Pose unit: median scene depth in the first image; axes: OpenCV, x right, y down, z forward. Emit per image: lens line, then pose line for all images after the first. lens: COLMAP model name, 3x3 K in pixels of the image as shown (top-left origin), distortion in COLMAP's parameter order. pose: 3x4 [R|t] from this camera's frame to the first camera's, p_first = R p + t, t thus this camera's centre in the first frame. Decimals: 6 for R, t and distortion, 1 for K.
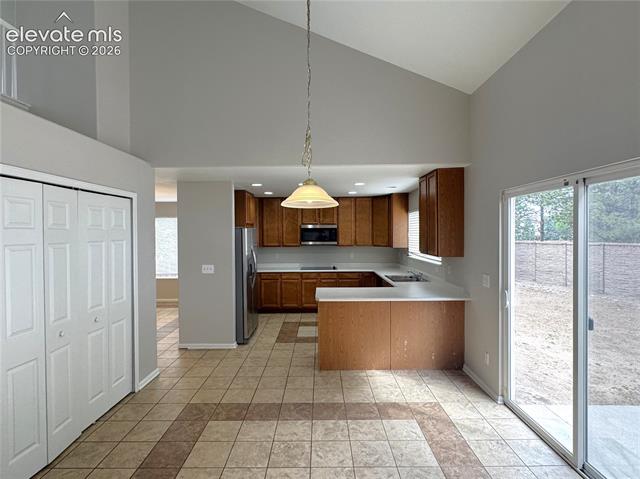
lens RADIAL K [[339.9, 0, 317.9], [0, 339.9, 235.6], [0, 0, 1]] dist [-0.002749, -0.000253]
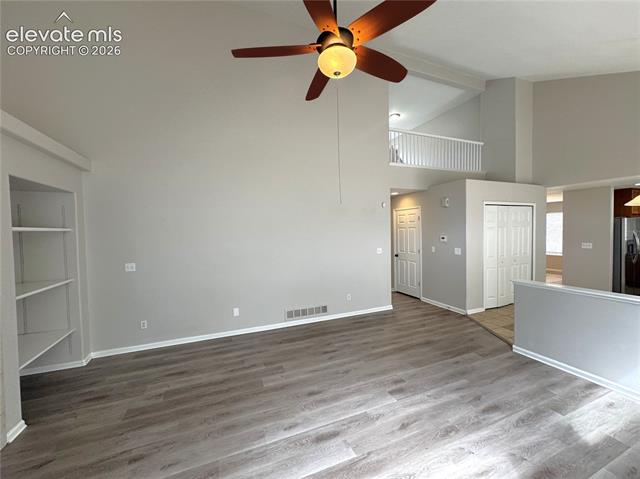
lens RADIAL K [[256.6, 0, 319.4], [0, 256.6, 238.6], [0, 0, 1]] dist [-0.002943, 0.000965]
pose [[0.391964, 0.025903, -0.919616, 0.263581], [0.009937, 0.999426, 0.032387, 0.017136], [0.919927, -0.021832, 0.391482, -0.558955]]
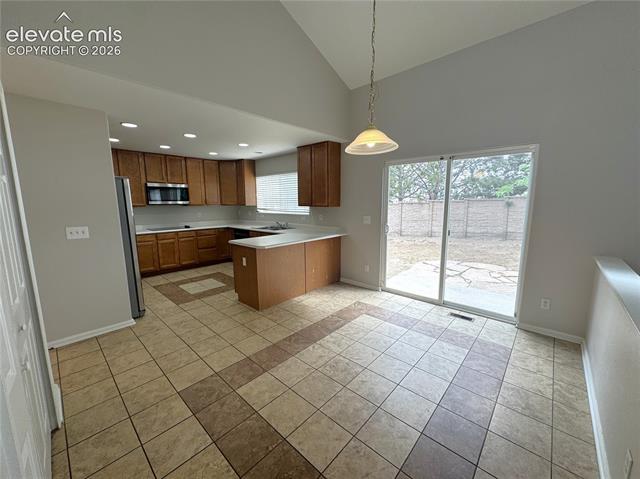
lens RADIAL K [[256.6, 0, 319.8], [0, 256.6, 236.0], [0, 0, 1]] dist [-0.002943, 0.000965]
pose [[0.673120, -0.097256, 0.733110, -0.376376], [0.007070, 0.992116, 0.125124, 0.040989], [-0.739499, -0.079041, 0.668501, 0.259104]]
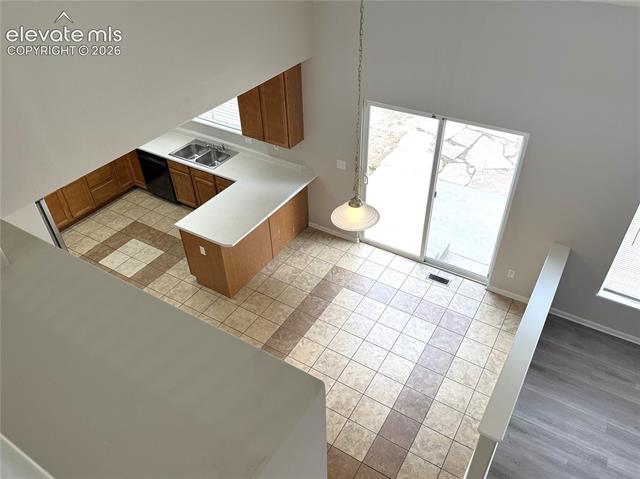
lens RADIAL K [[485.5, 0, 319.4], [0, 485.5, 236.9], [0, 0, 1]] dist [0.082419, -0.011336]
pose [[0.521788, -0.523034, 0.673923, -0.612564], [0.026320, 0.799487, 0.600106, -0.506054], [-0.852669, -0.295391, 0.430929, 0.169860]]
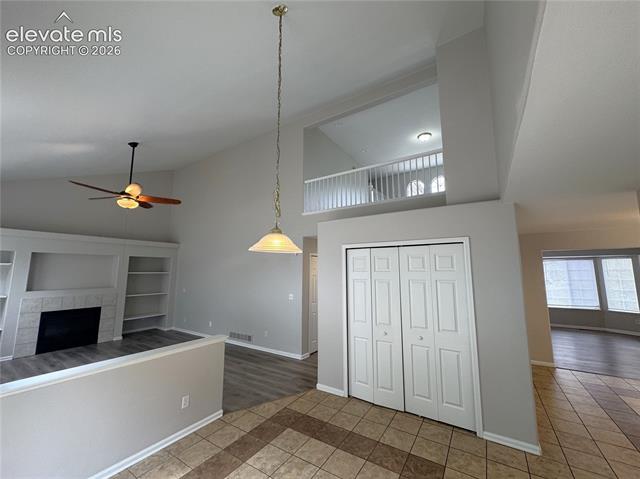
lens RADIAL K [[256.6, 0, 318.3], [0, 256.6, 237.8], [0, 0, 1]] dist [-0.002943, 0.000965]
pose [[-0.542376, -0.105454, -0.833491, 0.281124], [-0.003974, 0.992402, -0.122974, -0.011352], [0.840127, -0.063386, -0.538674, 0.747101]]
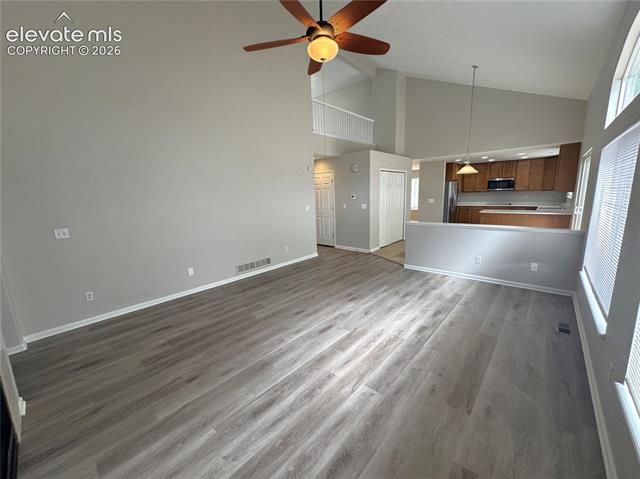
lens RADIAL K [[256.6, 0, 320.5], [0, 256.6, 238.7], [0, 0, 1]] dist [-0.002943, 0.000965]
pose [[0.755841, 0.098672, -0.647278, 0.258166], [0.020548, 0.984518, 0.174076, 0.033854], [0.654433, -0.144874, 0.742111, -0.813637]]
